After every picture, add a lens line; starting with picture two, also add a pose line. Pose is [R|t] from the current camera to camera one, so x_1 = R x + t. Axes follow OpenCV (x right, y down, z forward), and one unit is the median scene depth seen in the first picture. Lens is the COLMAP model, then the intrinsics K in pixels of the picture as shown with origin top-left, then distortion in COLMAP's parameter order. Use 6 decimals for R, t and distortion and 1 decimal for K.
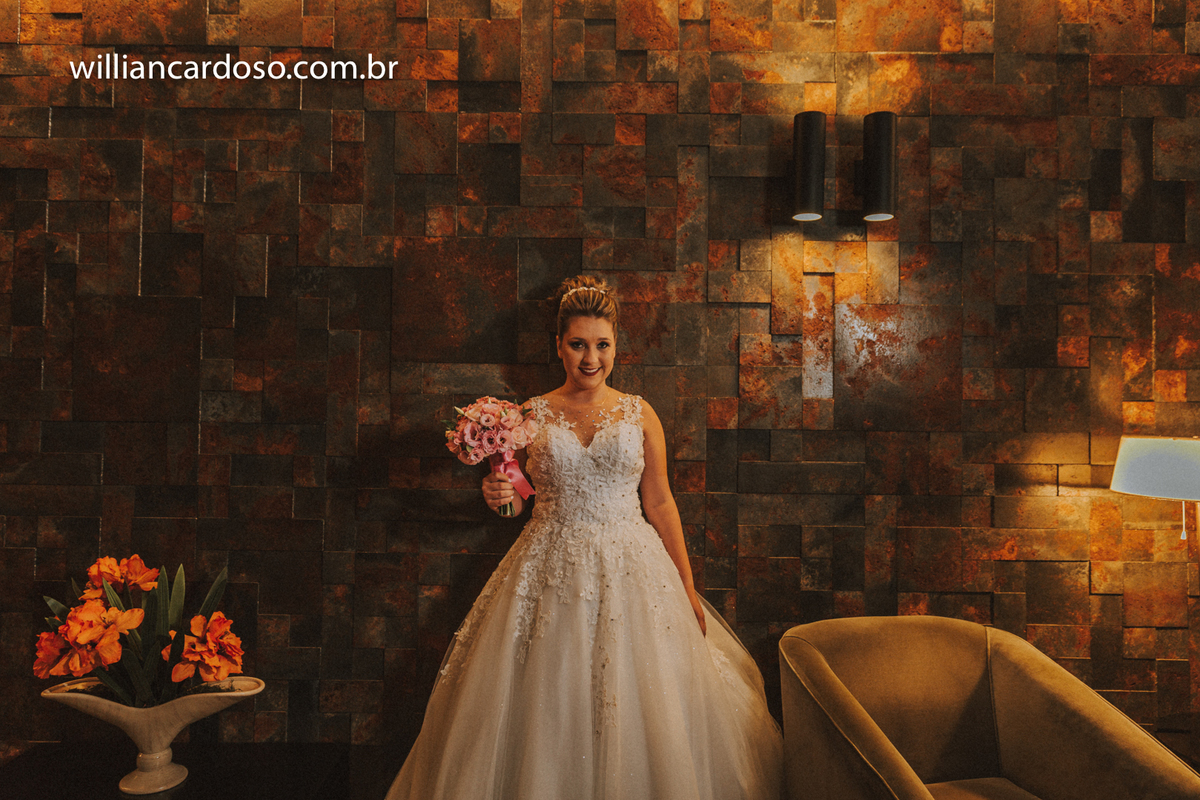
lens RADIAL K [[846.3, 0, 600.7], [0, 846.3, 403.5], [0, 0, 1]] dist [0.026680, -0.018657]
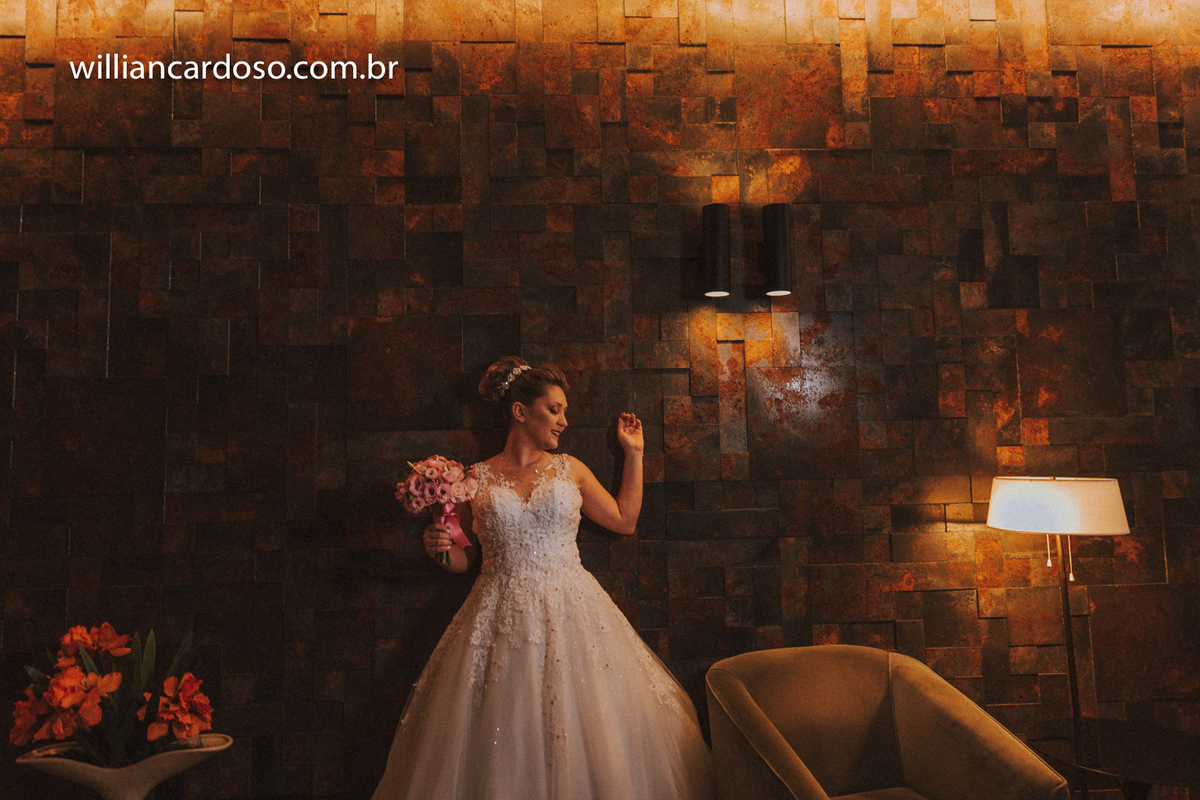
lens RADIAL K [[846.3, 0, 596.5], [0, 846.3, 391.2], [0, 0, 1]] dist [0.026680, -0.018657]
pose [[0.996891, -0.025551, 0.074538, -0.007068], [0.030200, 0.997624, -0.061920, -0.022927], [-0.072779, 0.063979, 0.995294, -0.107748]]
